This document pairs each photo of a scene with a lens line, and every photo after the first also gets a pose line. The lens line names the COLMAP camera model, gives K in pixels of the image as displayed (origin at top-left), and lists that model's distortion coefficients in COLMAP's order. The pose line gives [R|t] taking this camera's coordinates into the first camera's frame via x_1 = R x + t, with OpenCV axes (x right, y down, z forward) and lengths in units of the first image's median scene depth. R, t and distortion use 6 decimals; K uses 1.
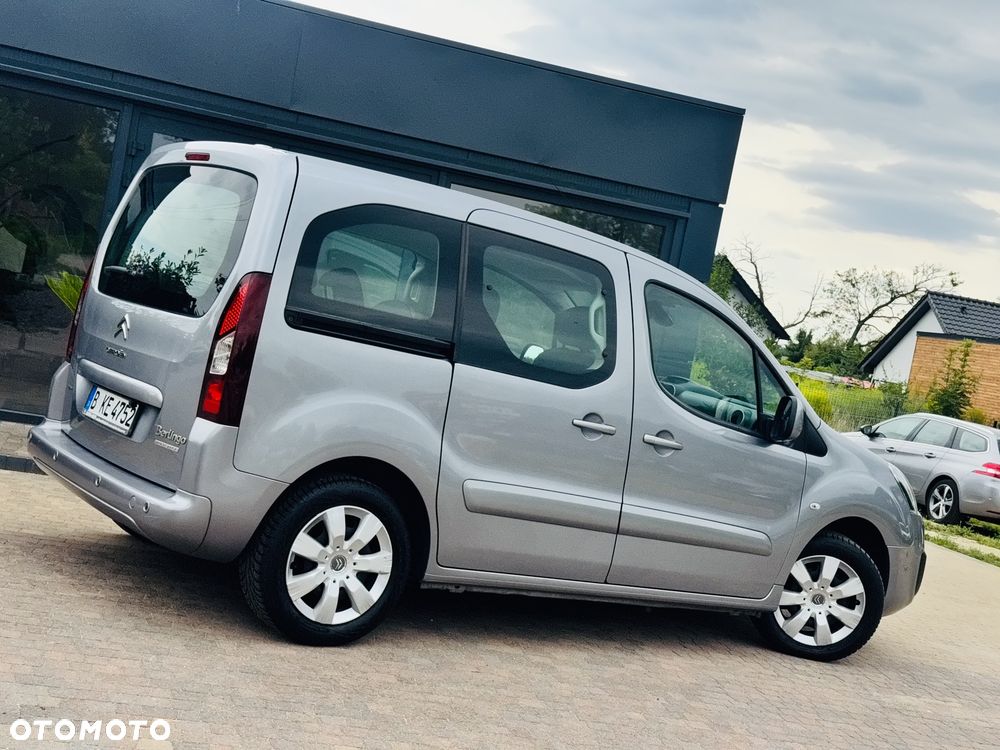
lens RADIAL K [[1435.2, 0, 477.7], [0, 1435.2, 371.6], [0, 0, 1]] dist [0.053733, 0.155521]
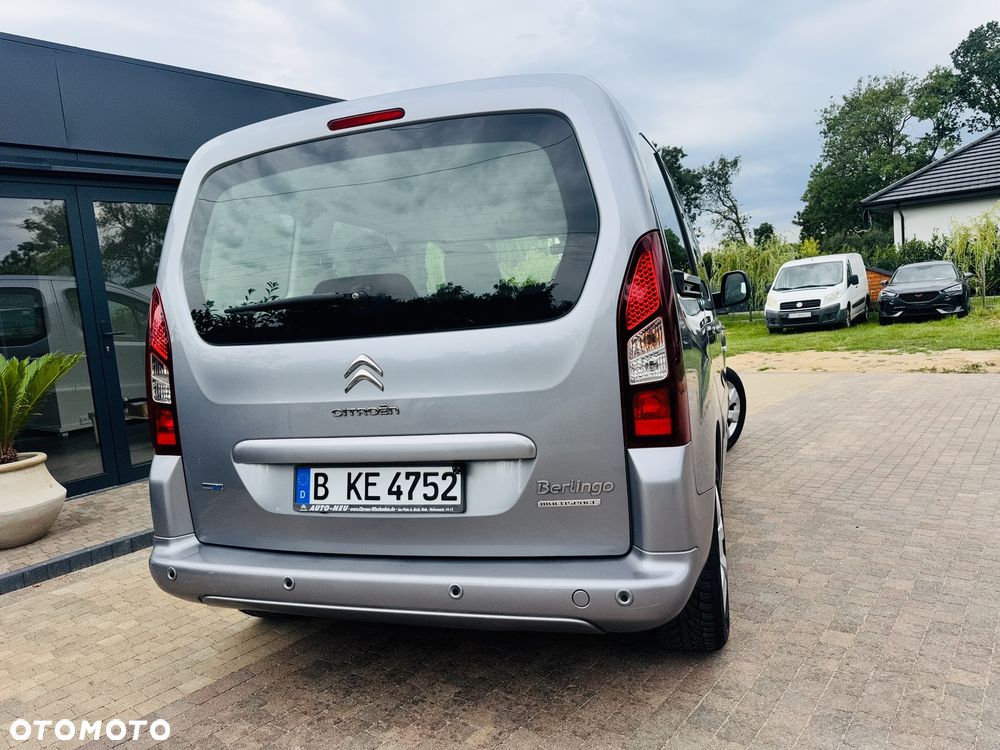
lens RADIAL K [[727.9, 0, 495.1], [0, 727.9, 367.1], [0, 0, 1]] dist [0.028722, -0.046748]
pose [[0.759620, -0.312286, 0.570486, -0.401460], [0.259640, 0.949857, 0.174236, -0.079394], [-0.596292, 0.015768, 0.802613, 0.682509]]
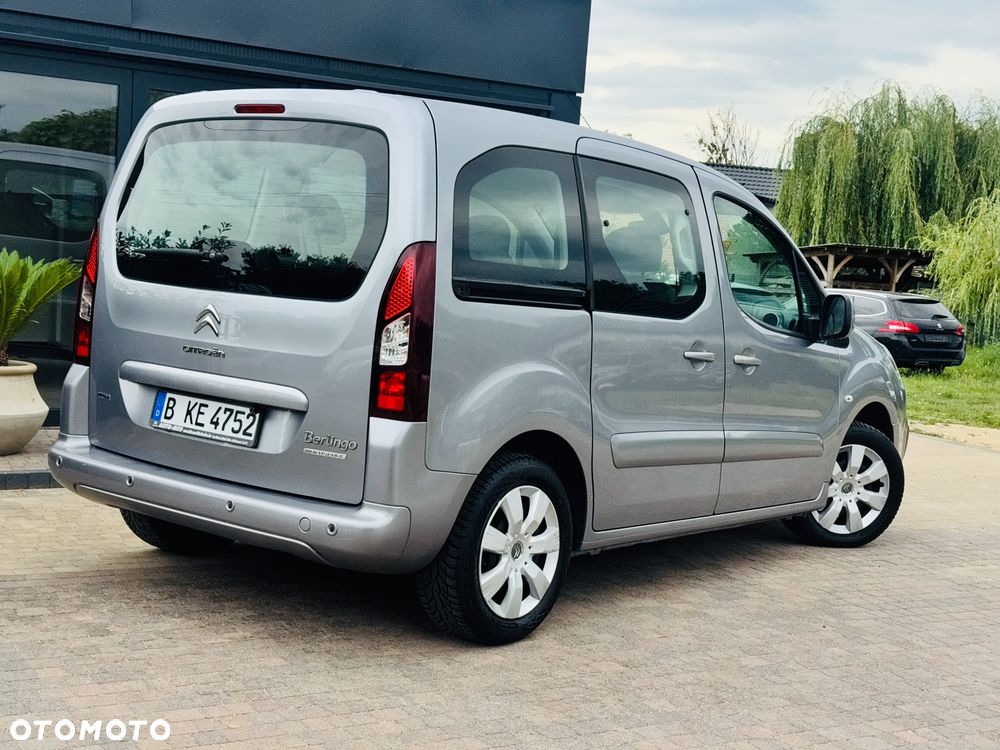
lens RADIAL K [[1435.2, 0, 477.7], [0, 1435.2, 371.6], [0, 0, 1]] dist [0.053733, 0.155521]
pose [[0.949284, -0.144152, 0.279427, -0.338830], [0.119226, 0.987371, 0.104326, -0.070955], [-0.290937, -0.065720, 0.954482, 0.145252]]
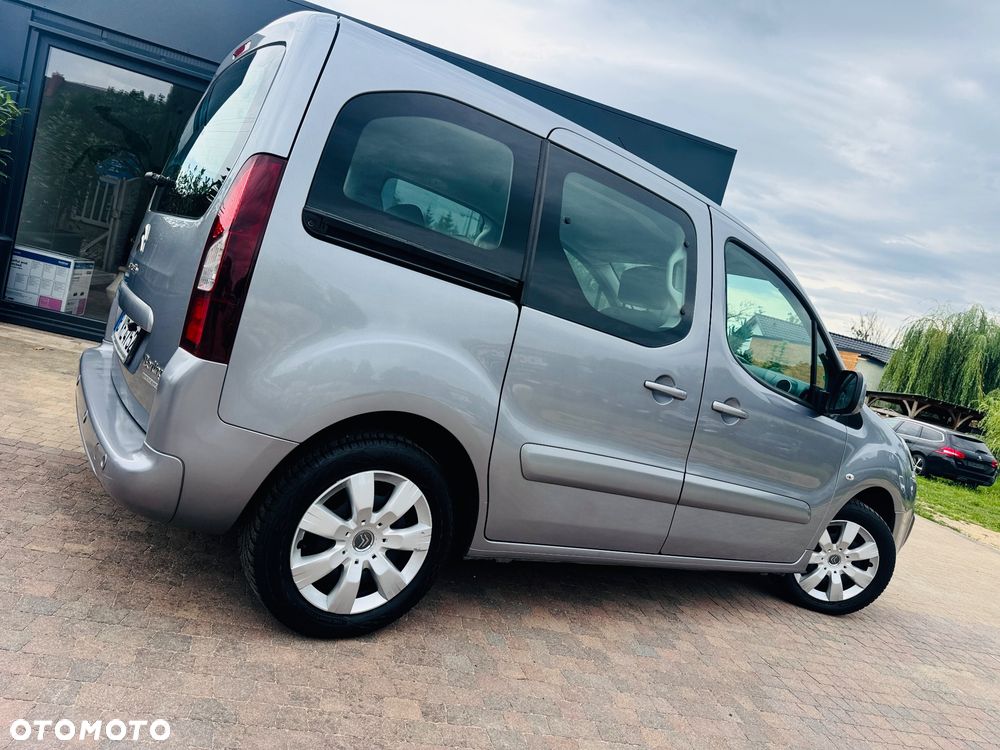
lens RADIAL K [[712.9, 0, 500.0], [0, 712.9, 375.0], [0, 0, 1]] dist [0.000656, -0.010874]
pose [[0.997424, 0.071061, -0.009774, -0.021515], [-0.070499, 0.996299, 0.049168, 0.014715], [0.013232, -0.048352, 0.998743, 0.574430]]
